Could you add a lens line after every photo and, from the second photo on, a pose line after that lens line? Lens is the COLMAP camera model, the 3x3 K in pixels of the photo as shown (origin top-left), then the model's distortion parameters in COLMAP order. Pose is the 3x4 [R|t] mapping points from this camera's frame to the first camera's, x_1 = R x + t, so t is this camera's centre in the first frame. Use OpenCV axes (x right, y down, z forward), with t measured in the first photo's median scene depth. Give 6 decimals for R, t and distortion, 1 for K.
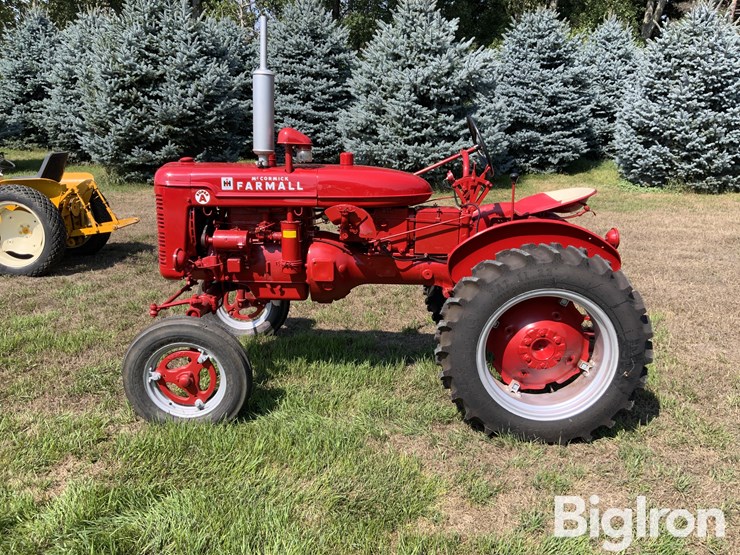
lens RADIAL K [[613.7, 0, 366.2], [0, 613.7, 277.0], [0, 0, 1]] dist [0.082881, -0.162553]
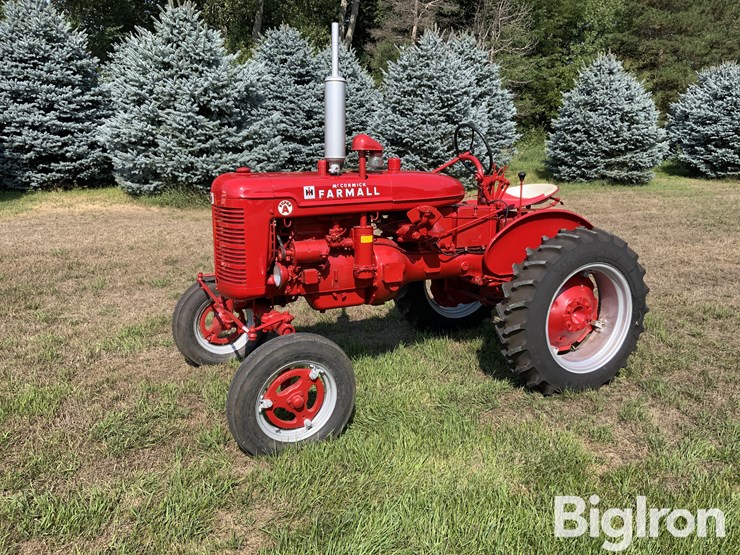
lens RADIAL K [[613.7, 0, 366.2], [0, 613.7, 277.0], [0, 0, 1]] dist [0.082881, -0.162553]
pose [[0.879947, -0.111022, 0.461917, -0.162722], [0.120501, 0.992672, 0.009037, -0.004548], [-0.459536, 0.047709, 0.886877, 0.028072]]
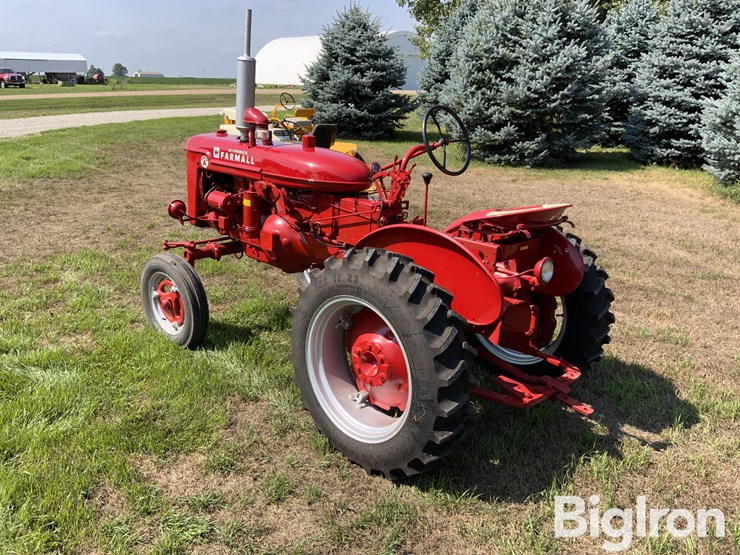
lens RADIAL K [[613.7, 0, 366.2], [0, 613.7, 277.0], [0, 0, 1]] dist [0.082881, -0.162553]
pose [[0.746072, 0.219762, -0.628554, 0.212860], [-0.202422, 0.974146, 0.100324, -0.025466], [0.634351, 0.052384, 0.771268, 0.072918]]
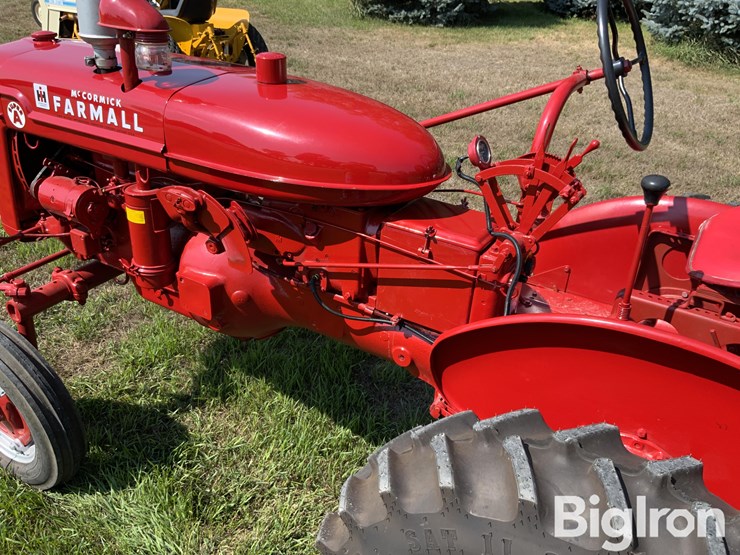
lens RADIAL K [[622.7, 0, 368.2], [0, 622.7, 275.5], [0, 0, 1]] dist [0.007027, -0.039363]
pose [[0.877131, 0.256883, -0.405773, 0.070328], [-0.149862, 0.949134, 0.276923, -0.051777], [0.456270, -0.182088, 0.871012, 0.172385]]
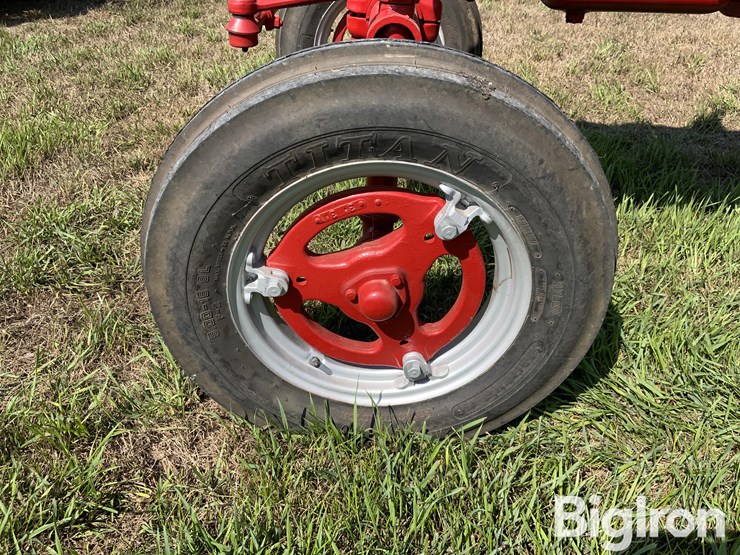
lens RADIAL K [[613.7, 0, 366.2], [0, 613.7, 277.0], [0, 0, 1]] dist [0.082881, -0.162553]
pose [[0.999989, -0.000252, 0.004621, -0.079311], [-0.001221, 0.948721, 0.316112, 0.019441], [-0.004464, -0.316114, 0.948711, 0.197778]]
